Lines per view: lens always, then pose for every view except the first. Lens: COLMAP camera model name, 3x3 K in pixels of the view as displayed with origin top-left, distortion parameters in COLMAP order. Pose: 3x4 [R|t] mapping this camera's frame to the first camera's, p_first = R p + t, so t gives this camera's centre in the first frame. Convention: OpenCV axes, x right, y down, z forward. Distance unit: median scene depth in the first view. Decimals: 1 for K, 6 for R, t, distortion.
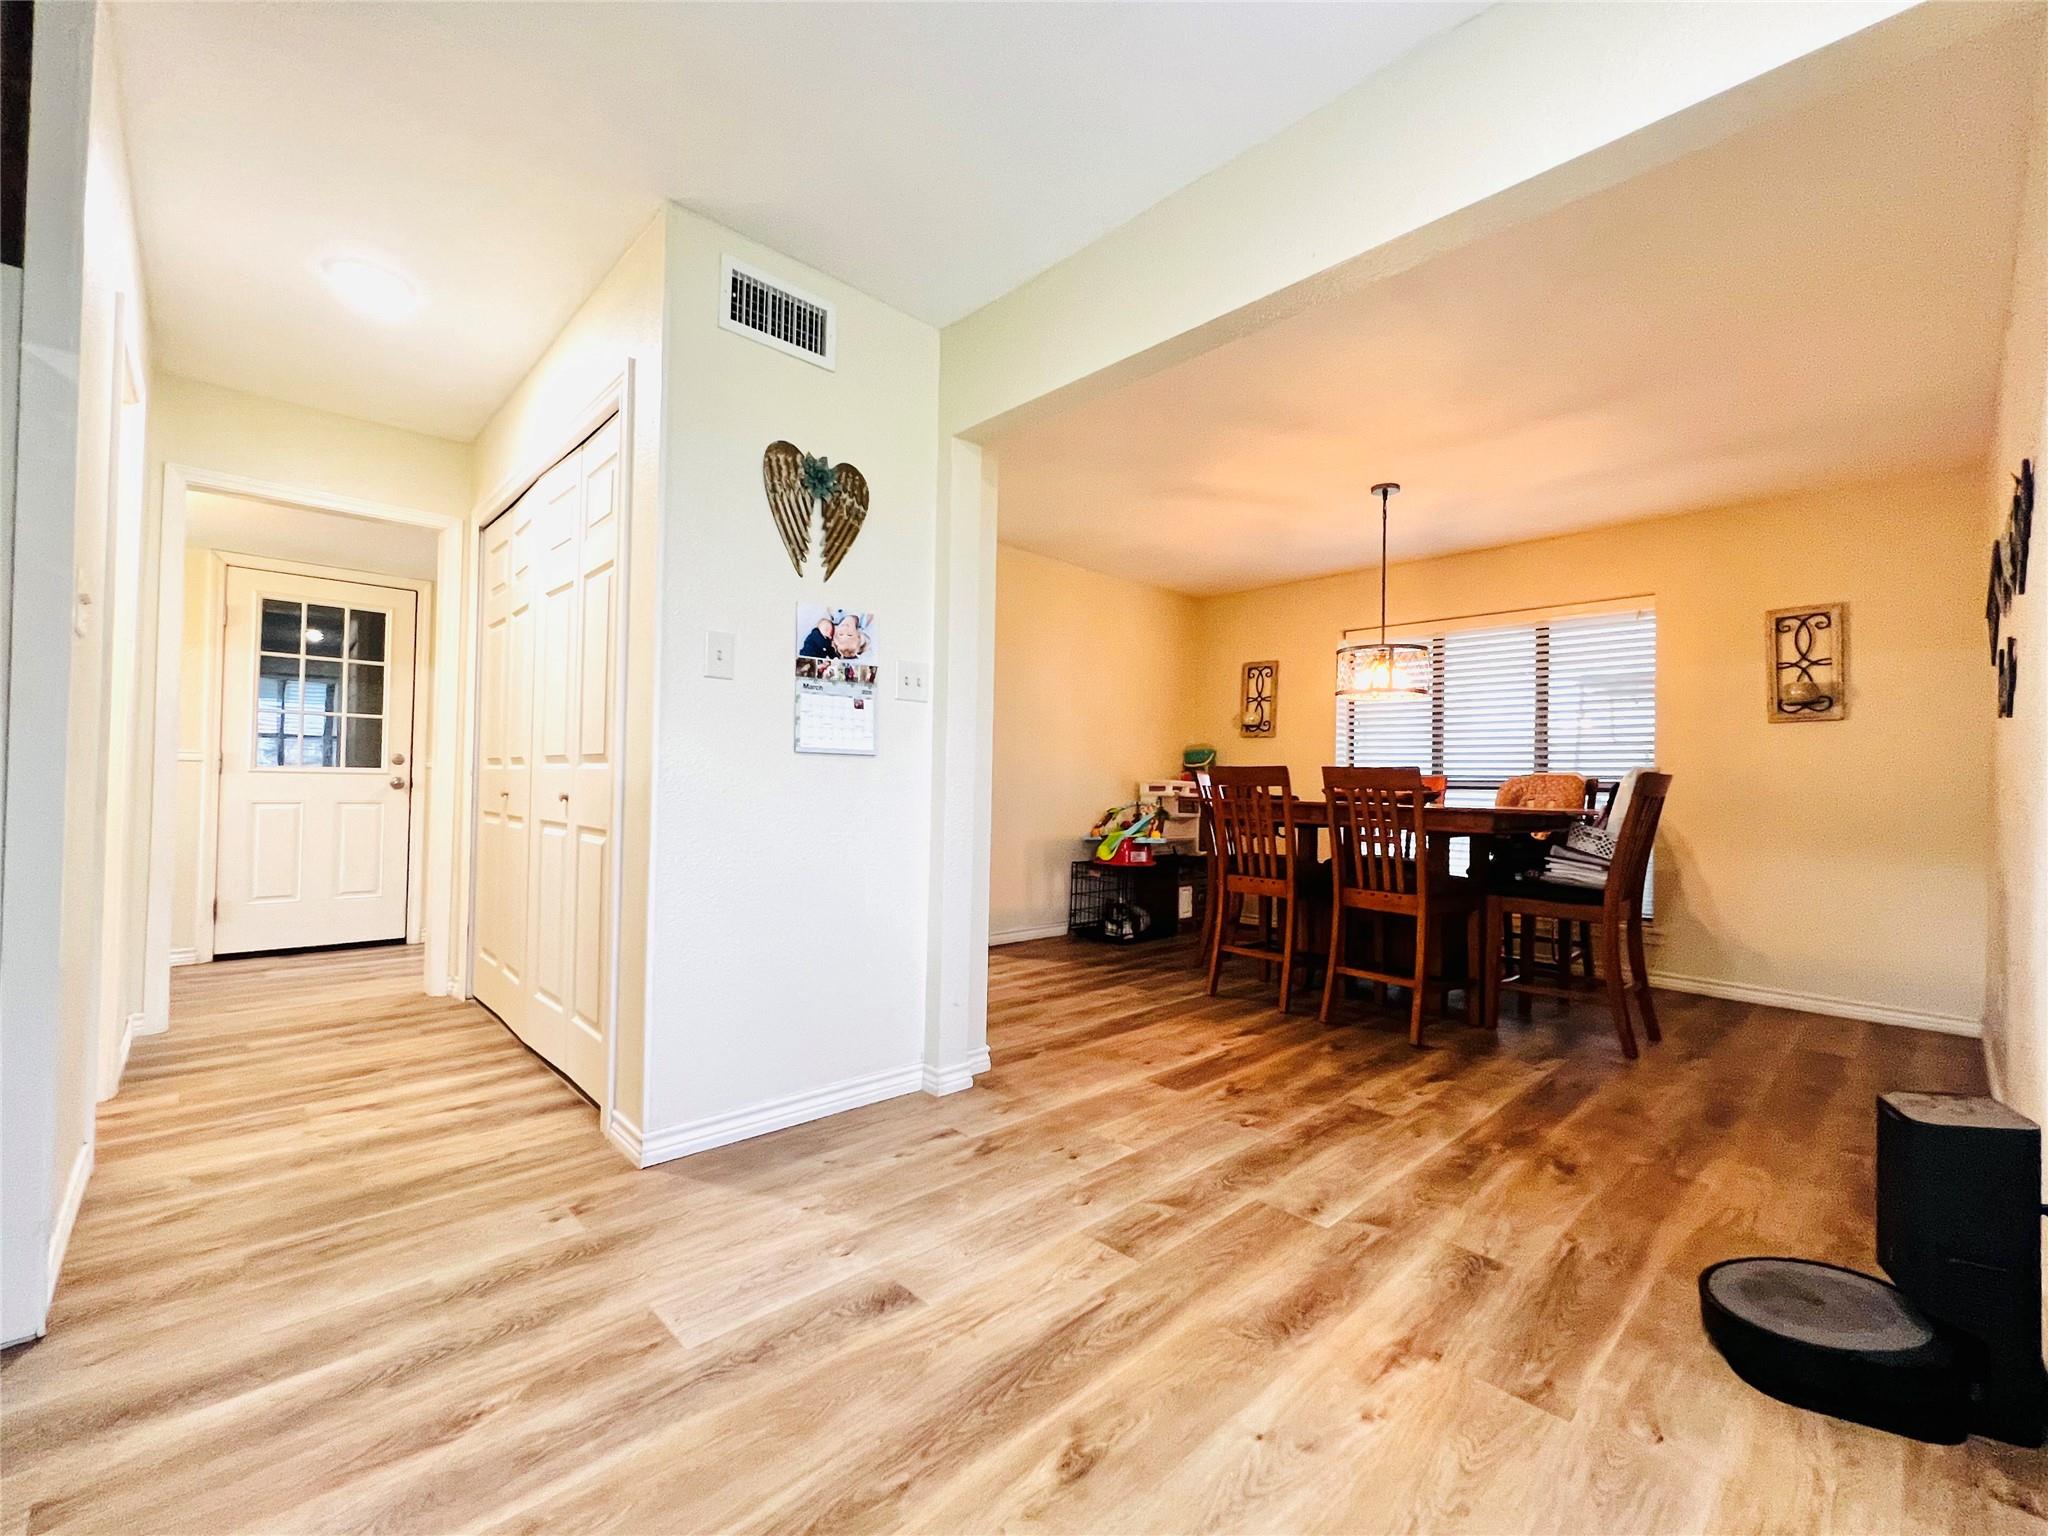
lens RADIAL K [[852.8, 0, 1032.1], [0, 852.8, 769.0], [0, 0, 1]] dist [-0.001188, -0.000183]
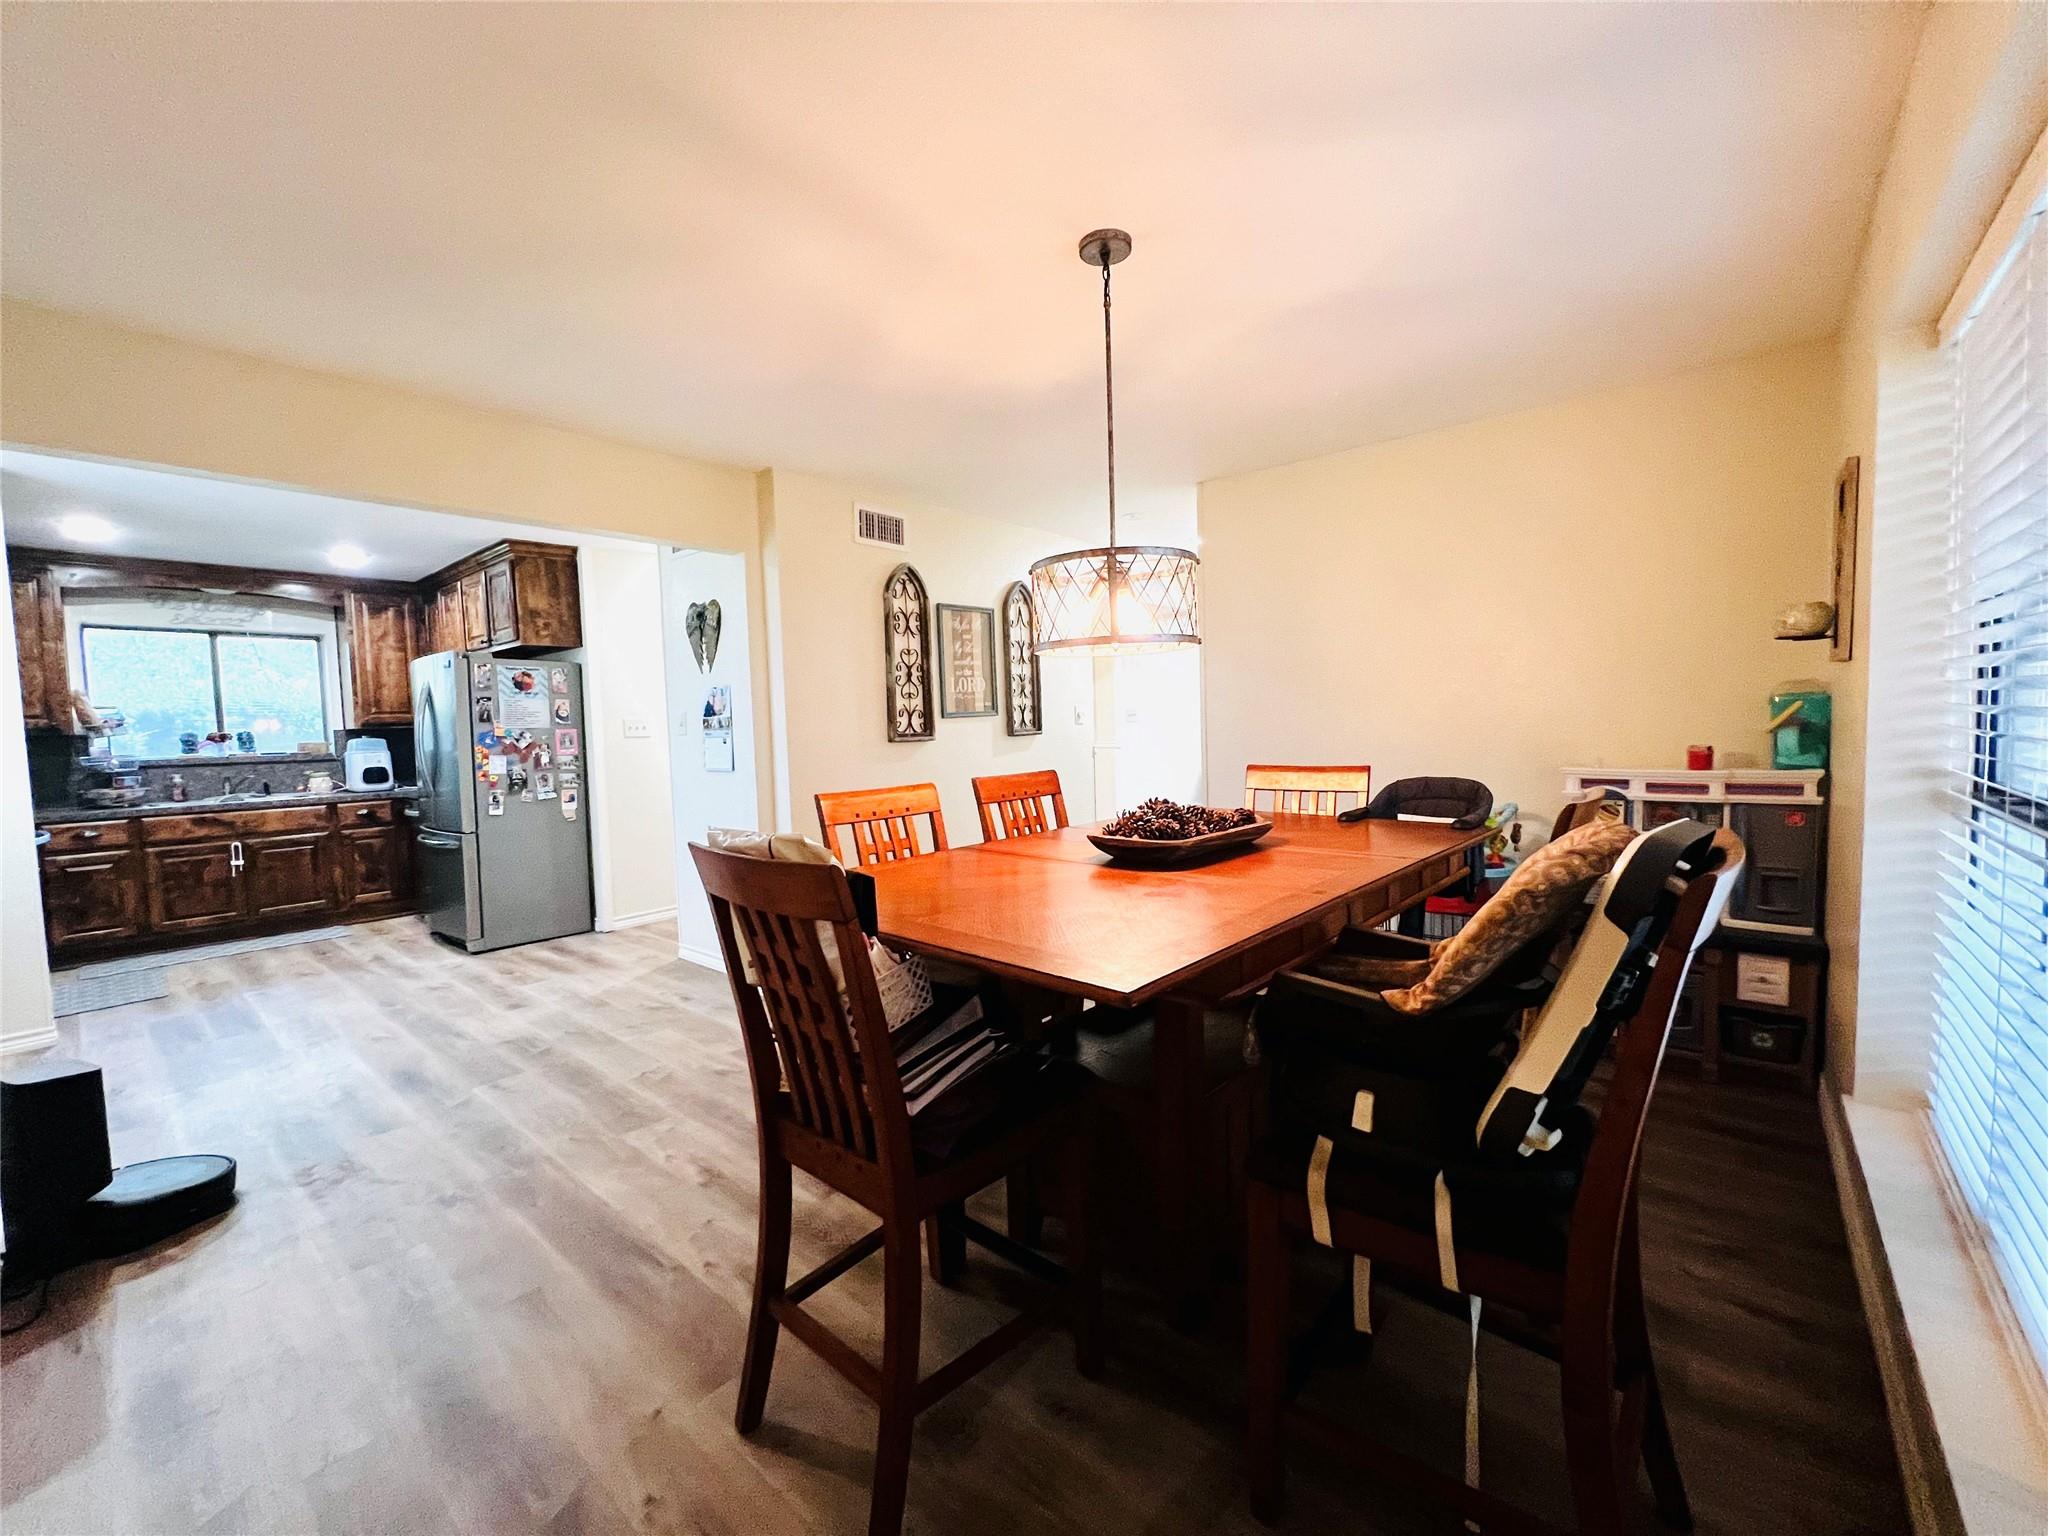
lens RADIAL K [[815.4, 0, 1022.0], [0, 815.4, 770.5], [0, 0, 1]] dist [-0.001334, 0.000407]
pose [[0.108791, 0.034383, -0.993470, 1.069751], [0.051682, 0.997854, 0.040194, -0.038623], [0.992720, -0.055717, 0.106781, 1.033195]]
